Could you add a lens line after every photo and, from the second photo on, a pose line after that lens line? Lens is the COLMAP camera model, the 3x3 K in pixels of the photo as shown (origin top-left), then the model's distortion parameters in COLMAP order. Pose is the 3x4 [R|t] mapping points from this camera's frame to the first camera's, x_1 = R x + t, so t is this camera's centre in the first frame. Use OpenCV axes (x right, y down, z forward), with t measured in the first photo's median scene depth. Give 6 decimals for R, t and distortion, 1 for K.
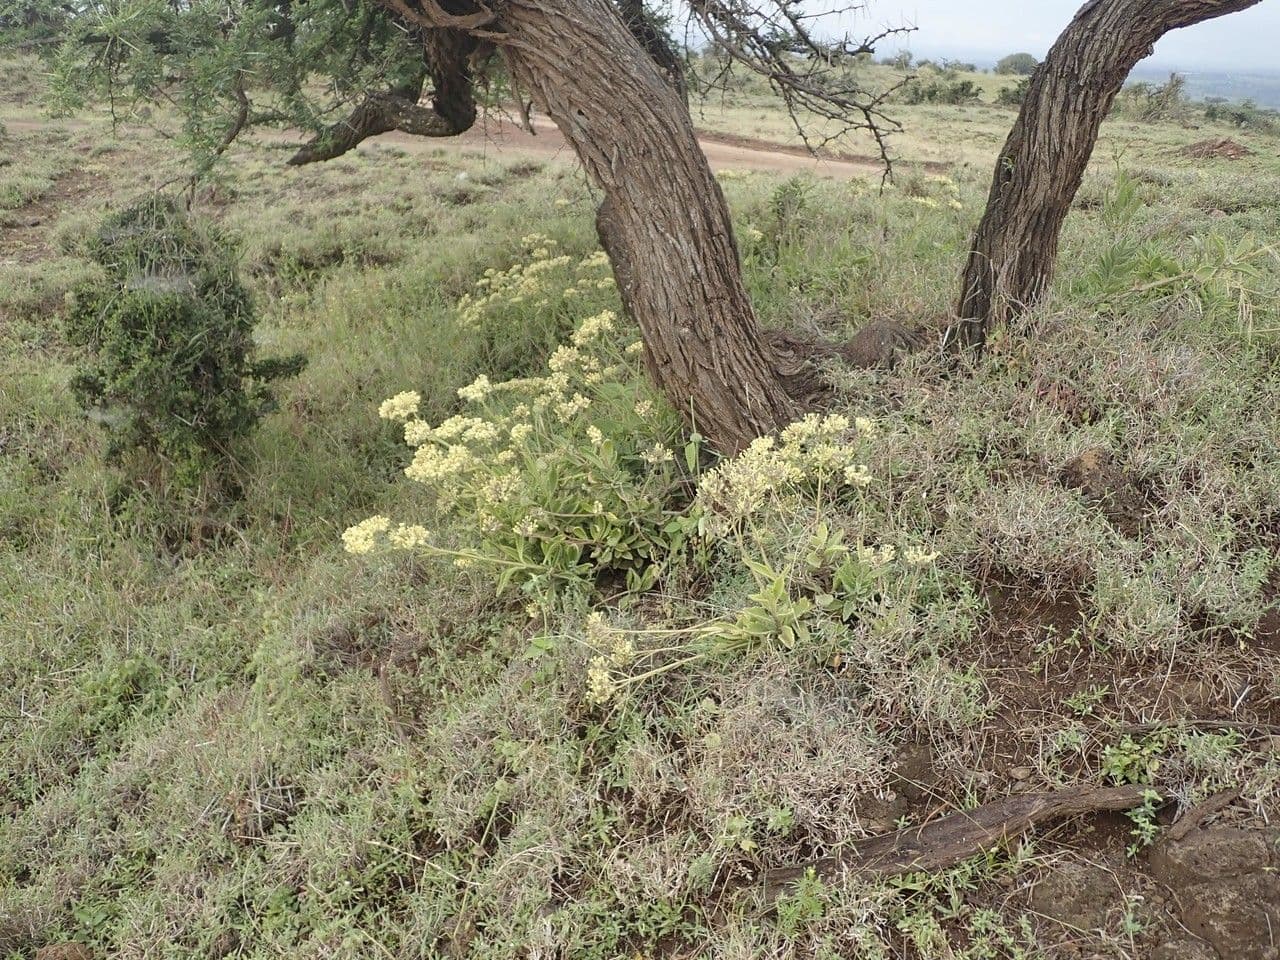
lens RADIAL K [[1208.4, 0, 640.0], [0, 1208.4, 480.0], [0, 0, 1]] dist [-0.001559, -0.022738]
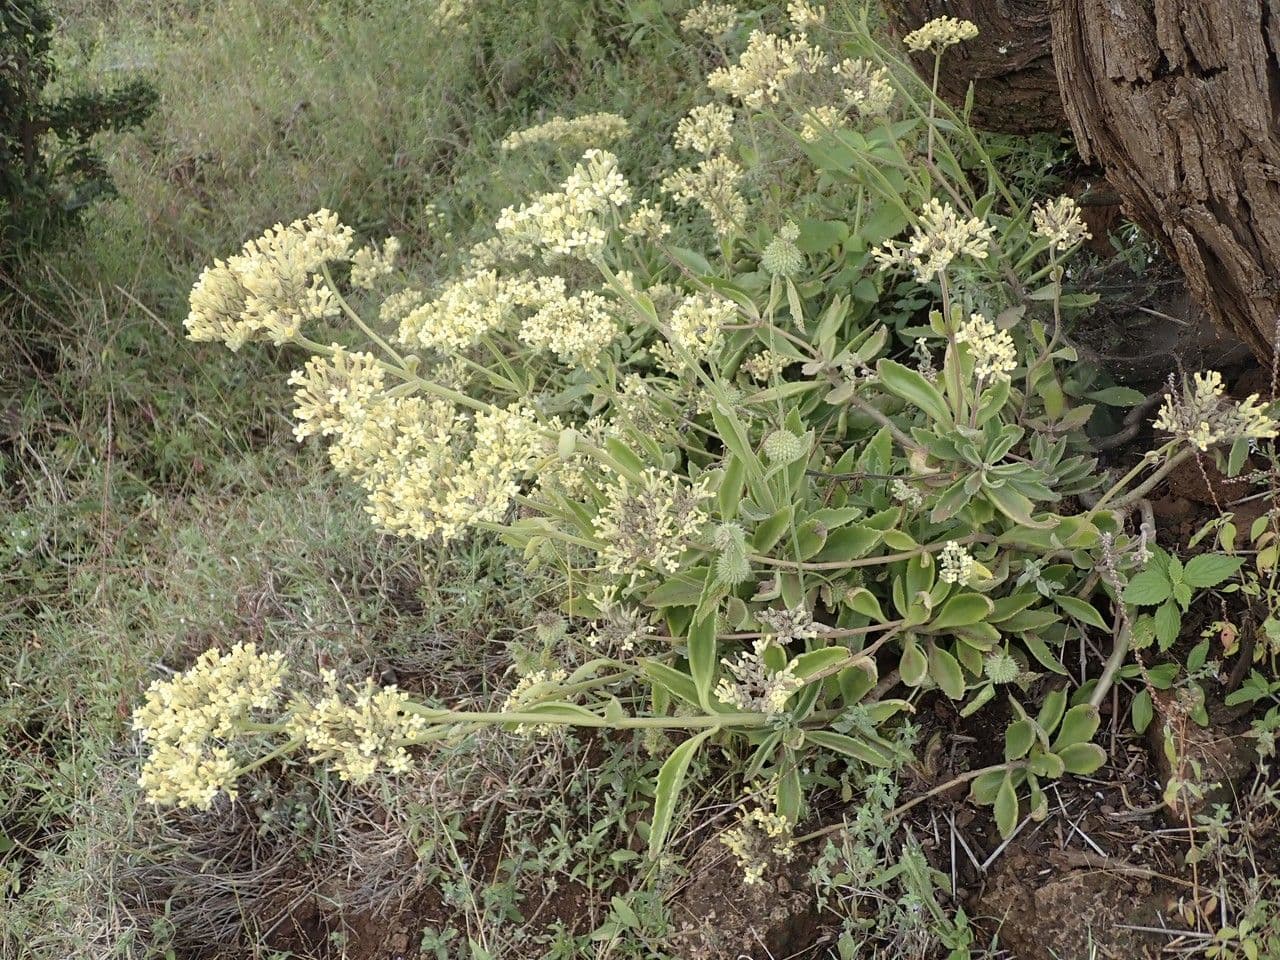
lens RADIAL K [[1208.4, 0, 640.0], [0, 1208.4, 480.0], [0, 0, 1]] dist [-0.001559, -0.022738]
pose [[0.999294, -0.036770, 0.007672, -0.076651], [0.034140, 0.974283, 0.222727, -0.045622], [-0.015665, -0.222308, 0.974851, 0.455036]]
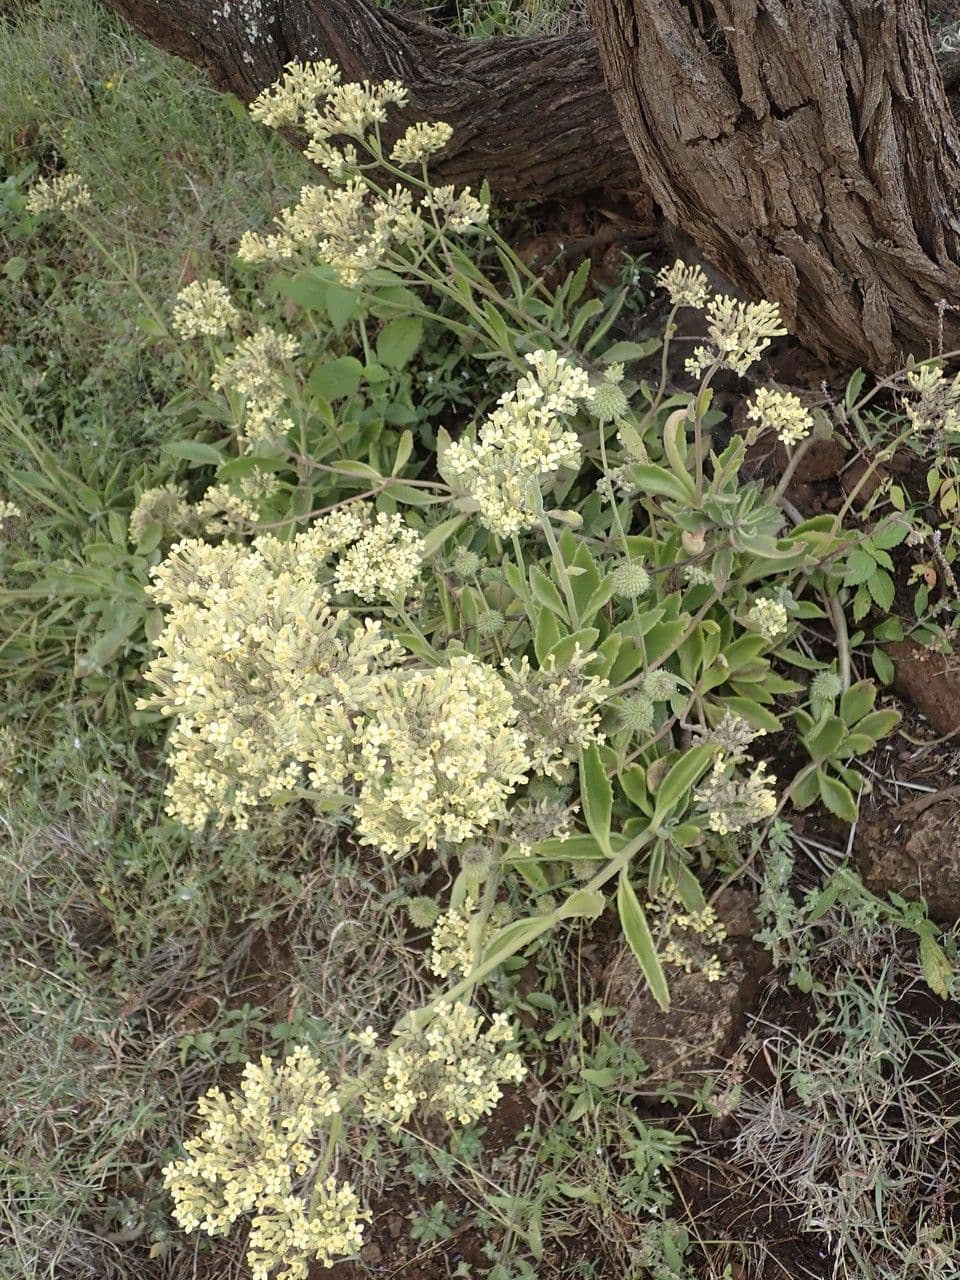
lens RADIAL K [[1208.4, 0, 480.0], [0, 1208.4, 640.0], [0, 0, 1]] dist [-0.001559, -0.022738]
pose [[0.767811, -0.460062, 0.445880, -0.158725], [0.318618, 0.877985, 0.357246, -0.073909], [-0.555831, -0.132232, 0.820711, 0.498052]]
